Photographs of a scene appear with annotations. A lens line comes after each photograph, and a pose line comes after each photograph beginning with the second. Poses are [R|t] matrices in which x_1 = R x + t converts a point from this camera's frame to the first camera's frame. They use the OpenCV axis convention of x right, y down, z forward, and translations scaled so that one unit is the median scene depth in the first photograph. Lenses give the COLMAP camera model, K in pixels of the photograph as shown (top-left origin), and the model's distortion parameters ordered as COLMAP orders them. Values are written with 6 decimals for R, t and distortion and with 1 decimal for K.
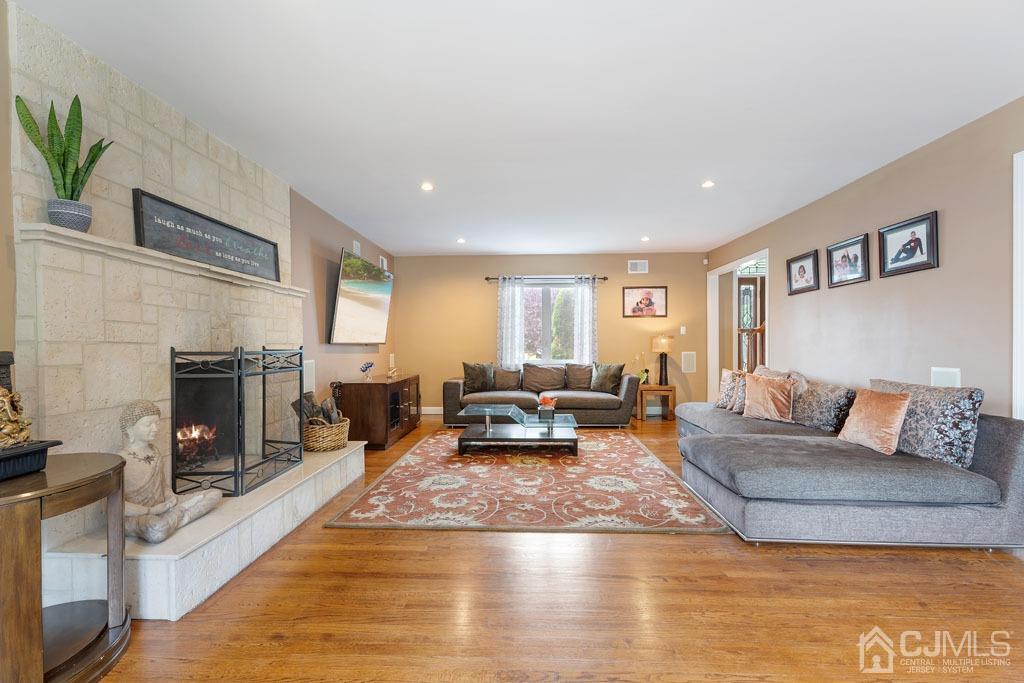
lens RADIAL K [[450.1, 0, 513.8], [0, 450.1, 346.0], [0, 0, 1]] dist [0.001825, -0.000790]
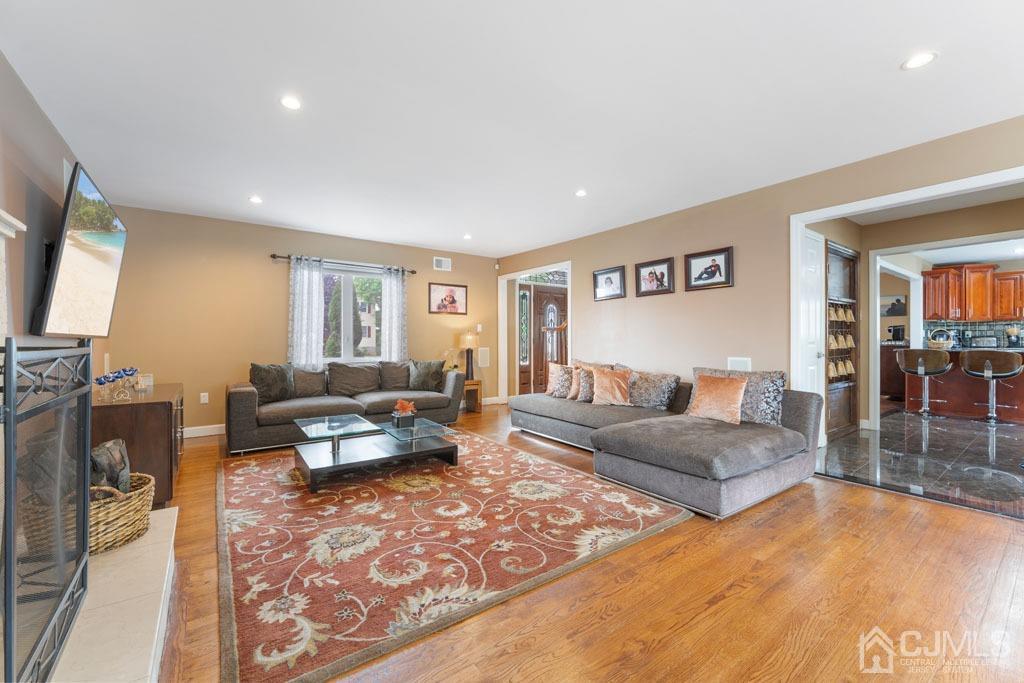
lens RADIAL K [[410.5, 0, 508.6], [0, 410.5, 338.3], [0, 0, 1]] dist [-0.002350, 0.000124]
pose [[0.789248, 0.008853, 0.614011, -0.313947], [-0.002020, 0.999928, -0.011821, 0.003259], [-0.614072, 0.008089, 0.789209, 0.328761]]
